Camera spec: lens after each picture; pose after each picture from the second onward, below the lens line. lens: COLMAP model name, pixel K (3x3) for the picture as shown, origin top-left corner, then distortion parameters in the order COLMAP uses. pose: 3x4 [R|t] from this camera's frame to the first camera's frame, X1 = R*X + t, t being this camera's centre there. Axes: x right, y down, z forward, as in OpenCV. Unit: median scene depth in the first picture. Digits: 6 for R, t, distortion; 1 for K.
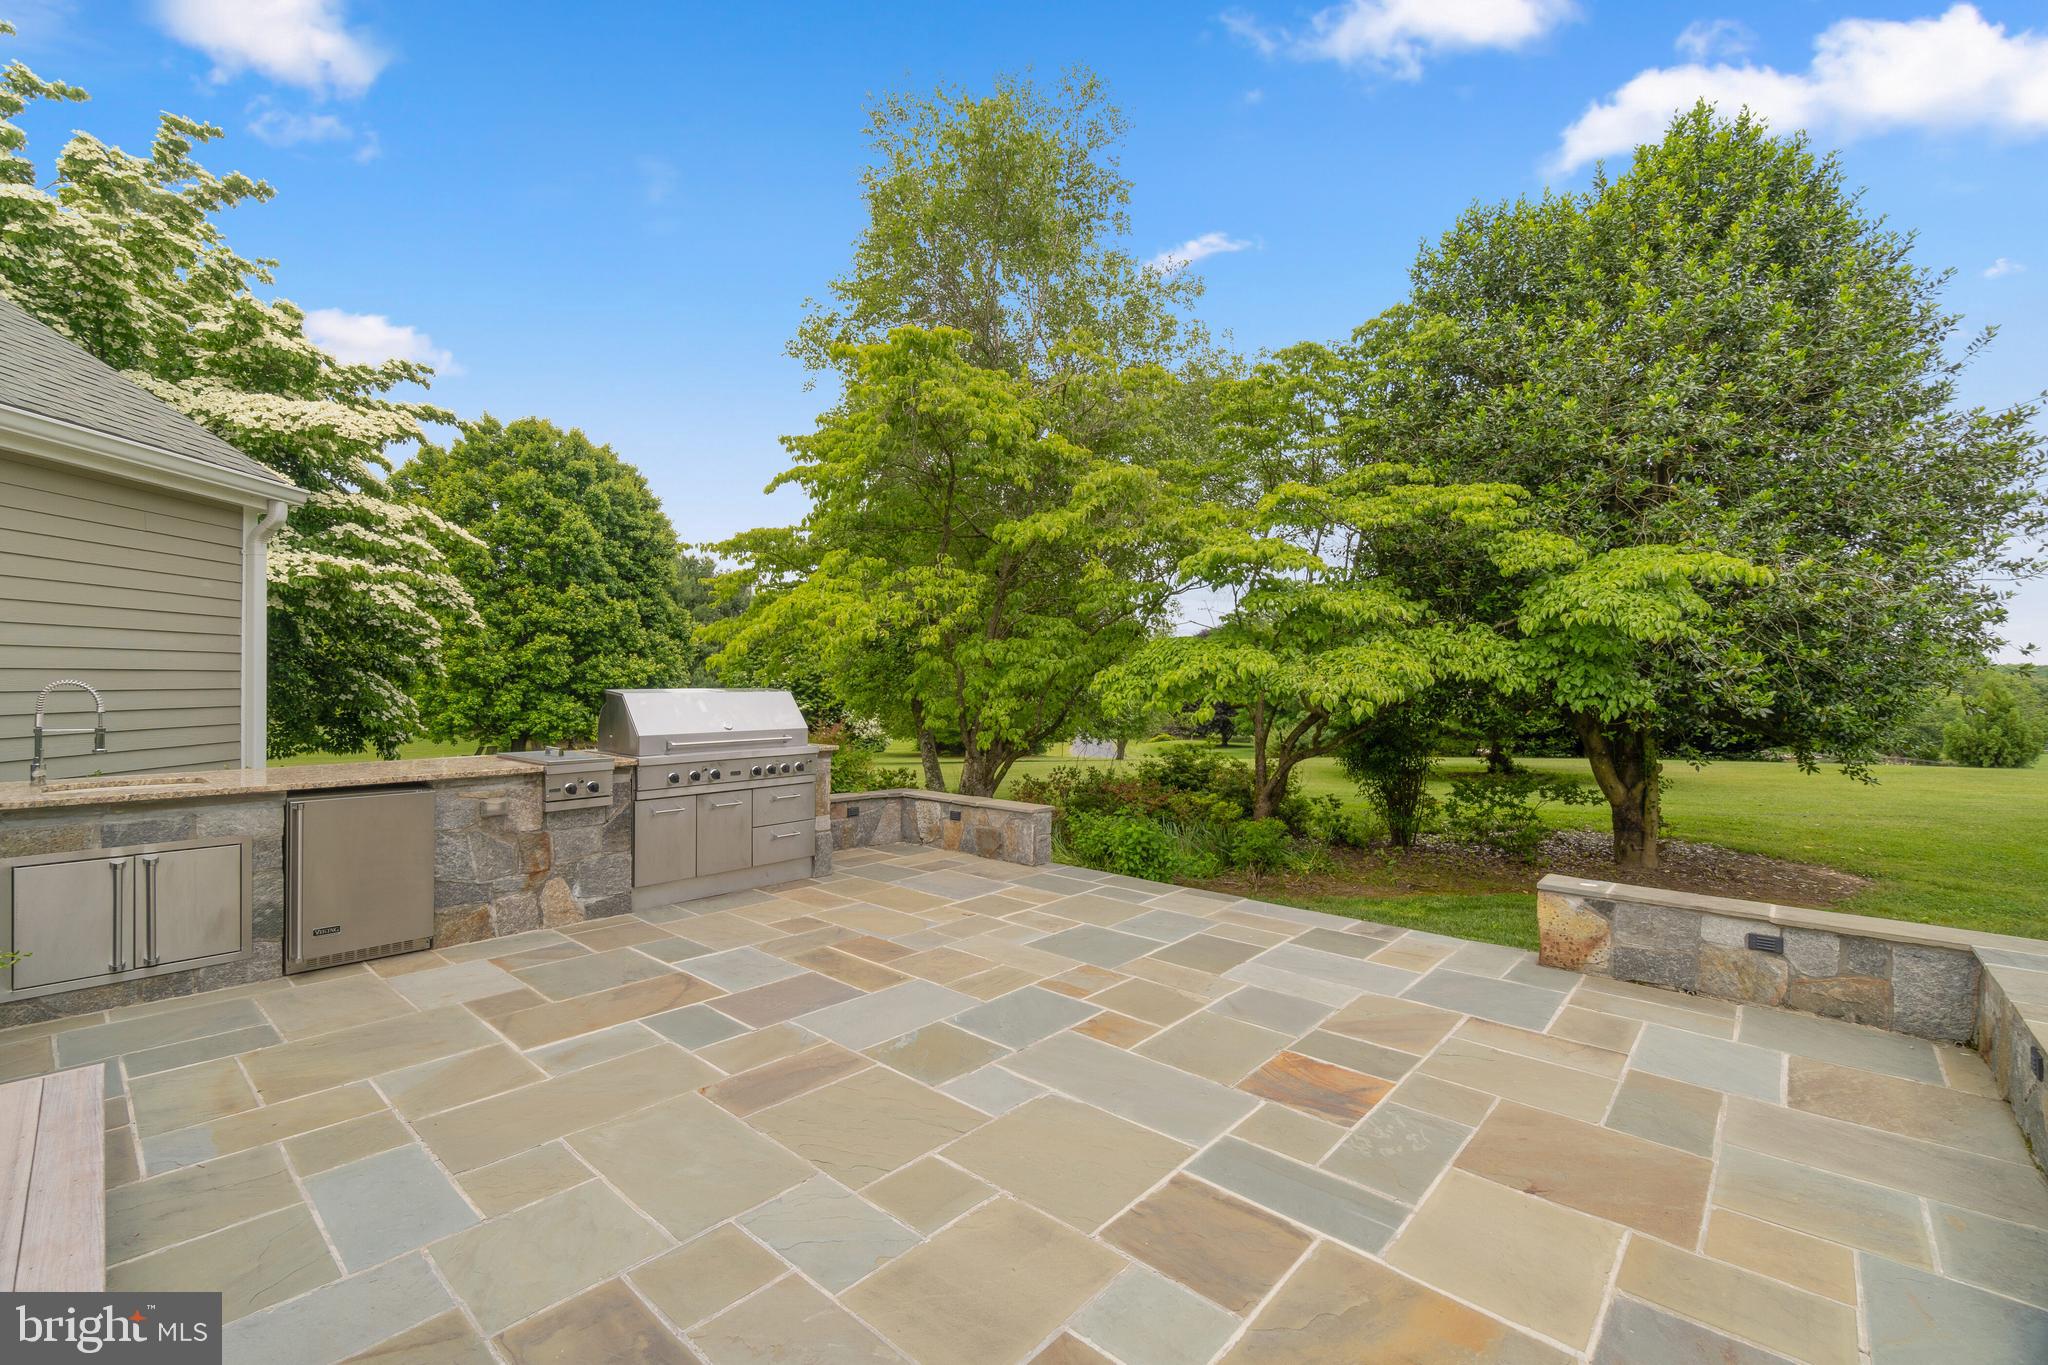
lens RADIAL K [[888.9, 0, 1012.9], [0, 888.9, 678.2], [0, 0, 1]] dist [-0.001205, -0.000033]
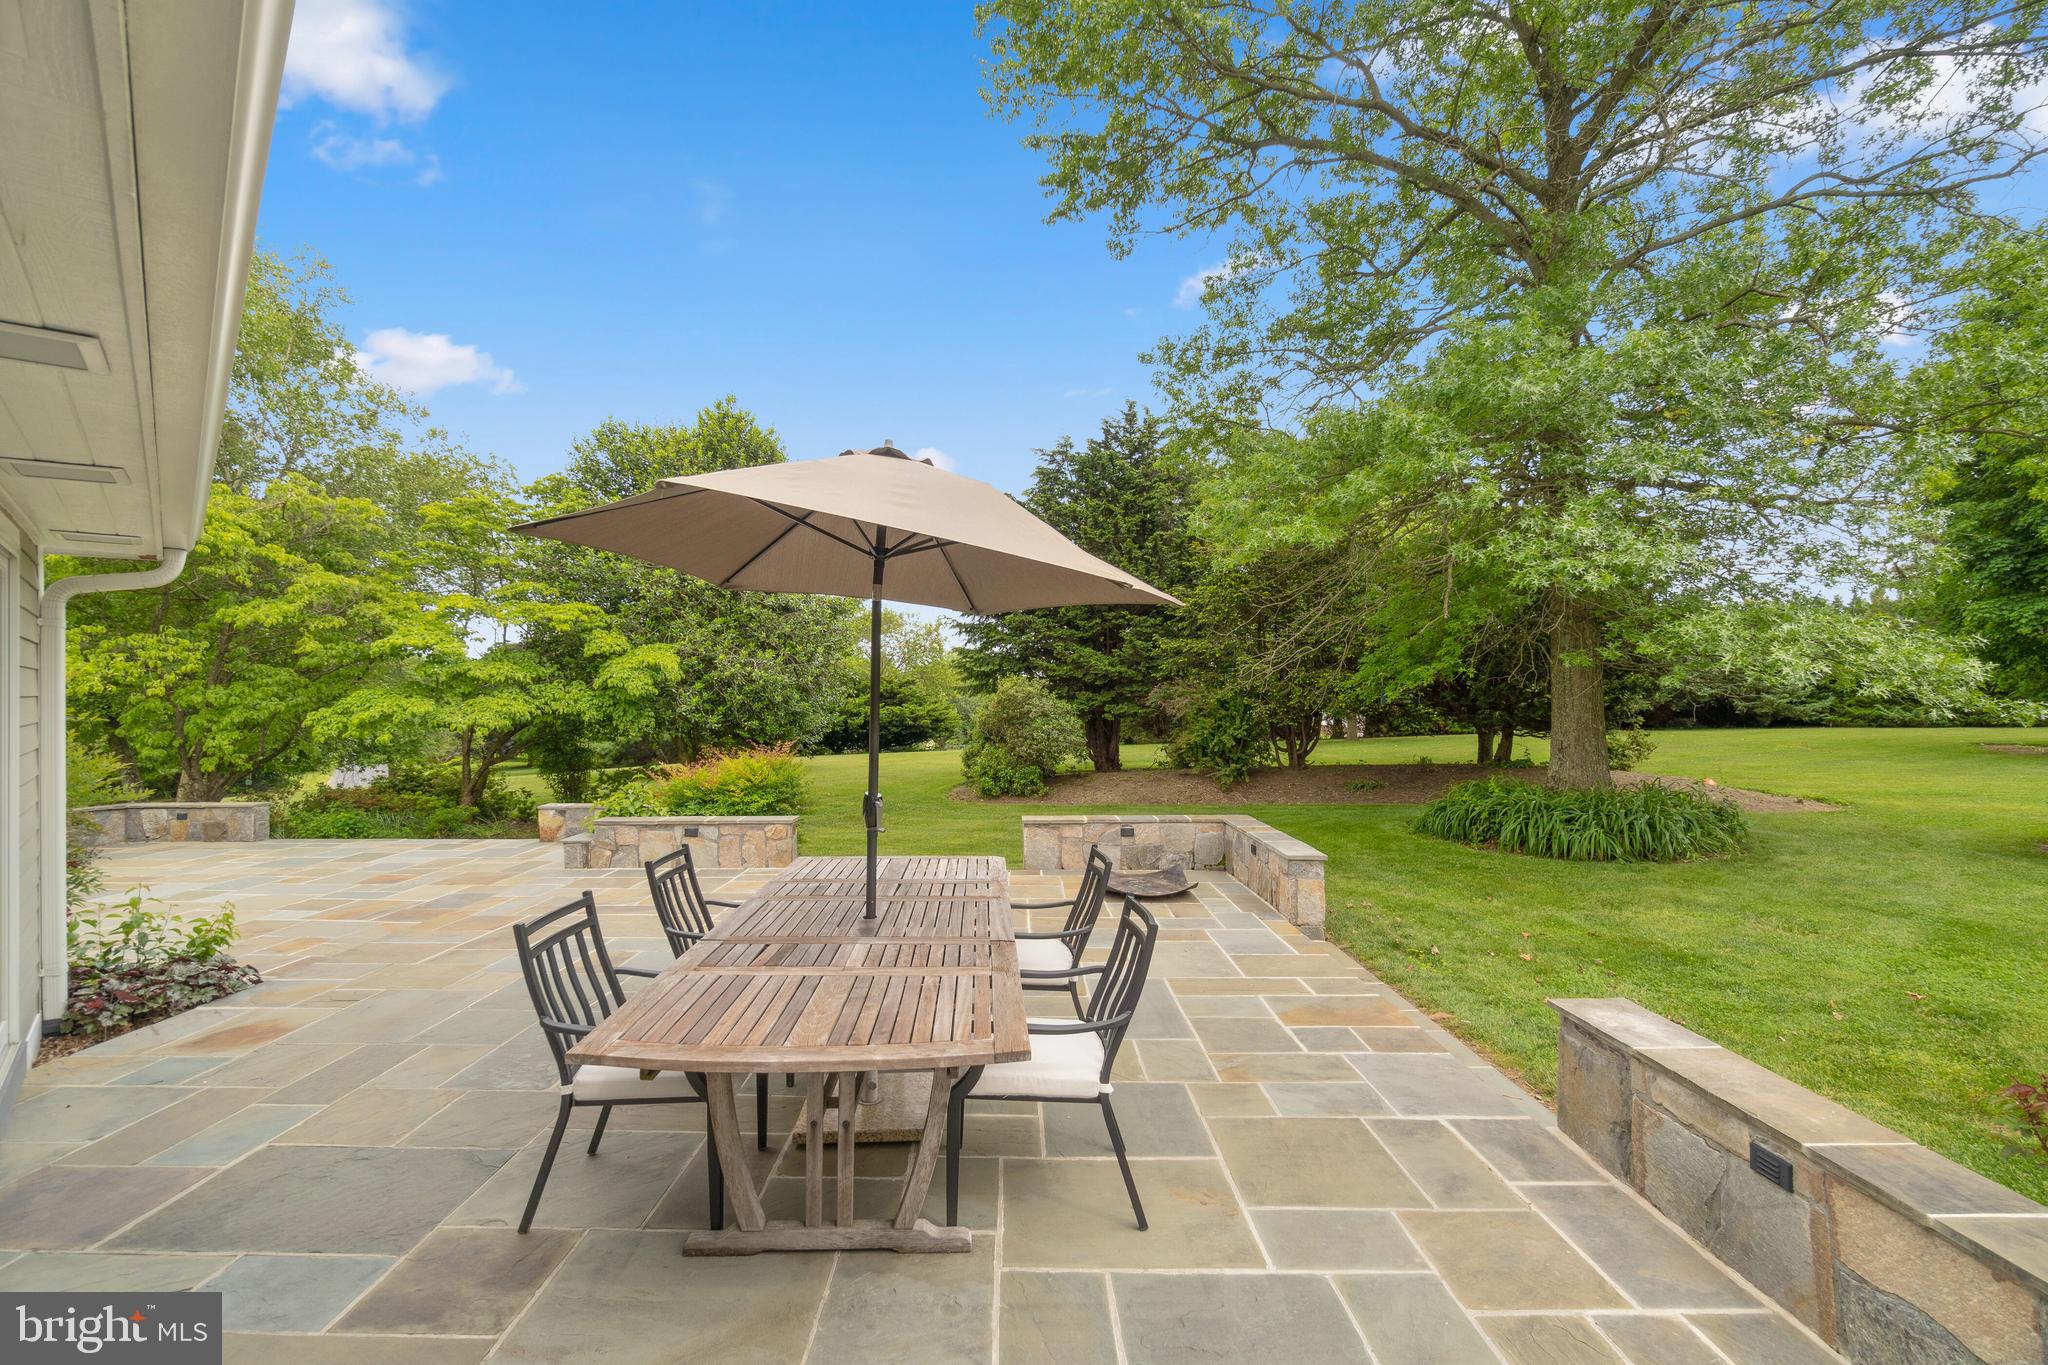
lens RADIAL K [[888.9, 0, 1010.3], [0, 888.9, 691.0], [0, 0, 1]] dist [-0.001205, -0.000033]
pose [[0.754724, -0.005392, 0.656020, 0.005518], [0.006159, 0.999980, 0.001133, -0.051951], [-0.656014, 0.003185, 0.754742, -1.265368]]
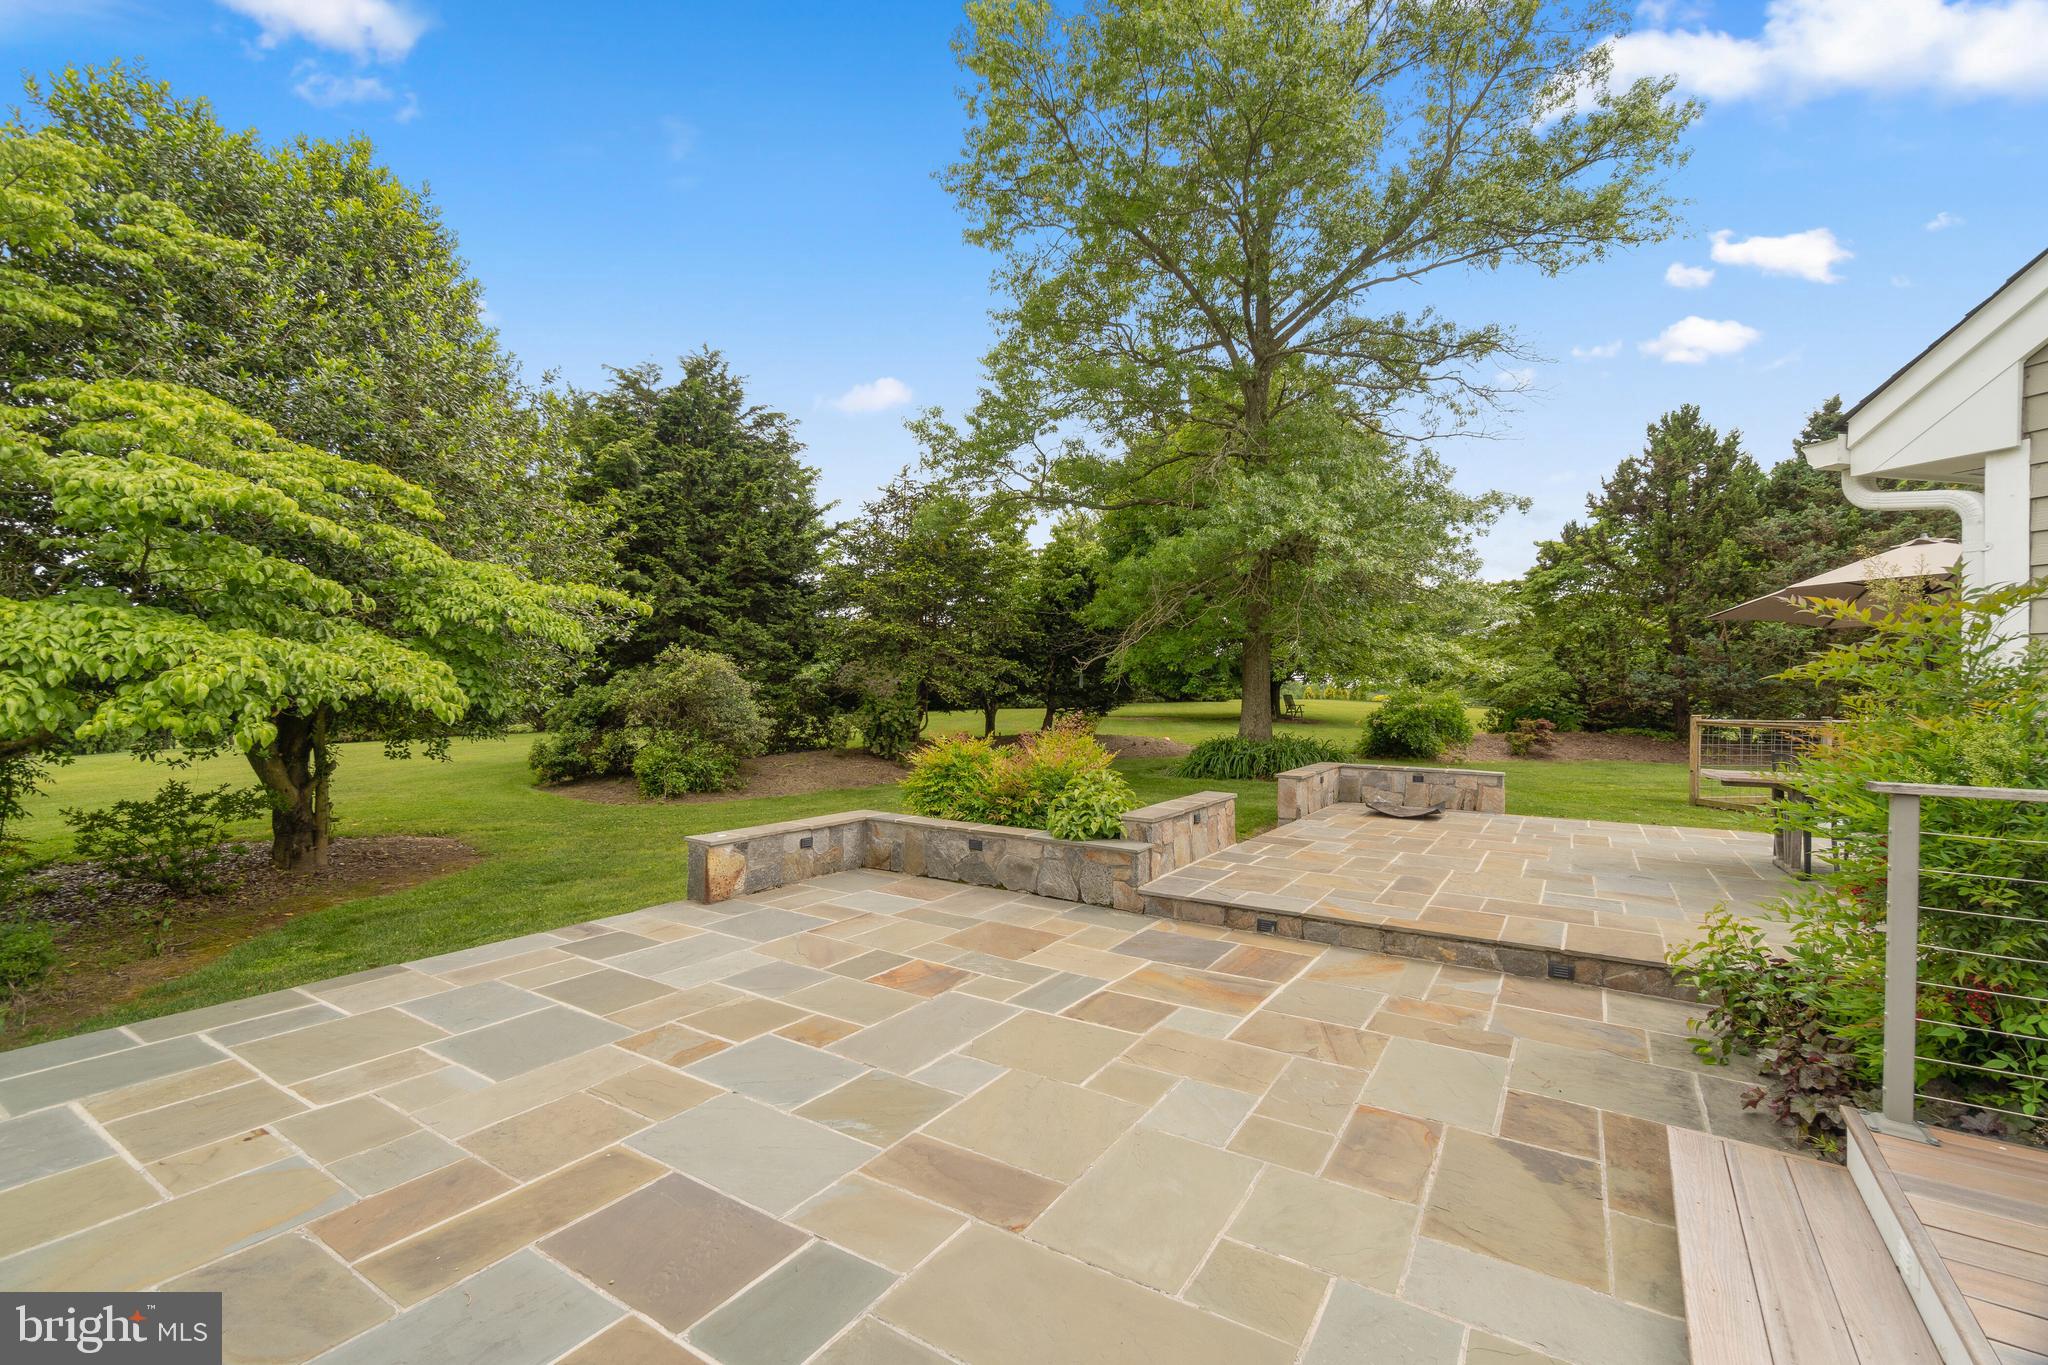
lens RADIAL K [[888.9, 0, 1016.1], [0, 888.9, 687.4], [0, 0, 1]] dist [-0.001205, -0.000033]
pose [[-0.174470, -0.006083, 0.984644, -0.629946], [-0.018602, 0.999823, 0.002881, -0.005565], [-0.984487, -0.017813, -0.174552, 0.650435]]
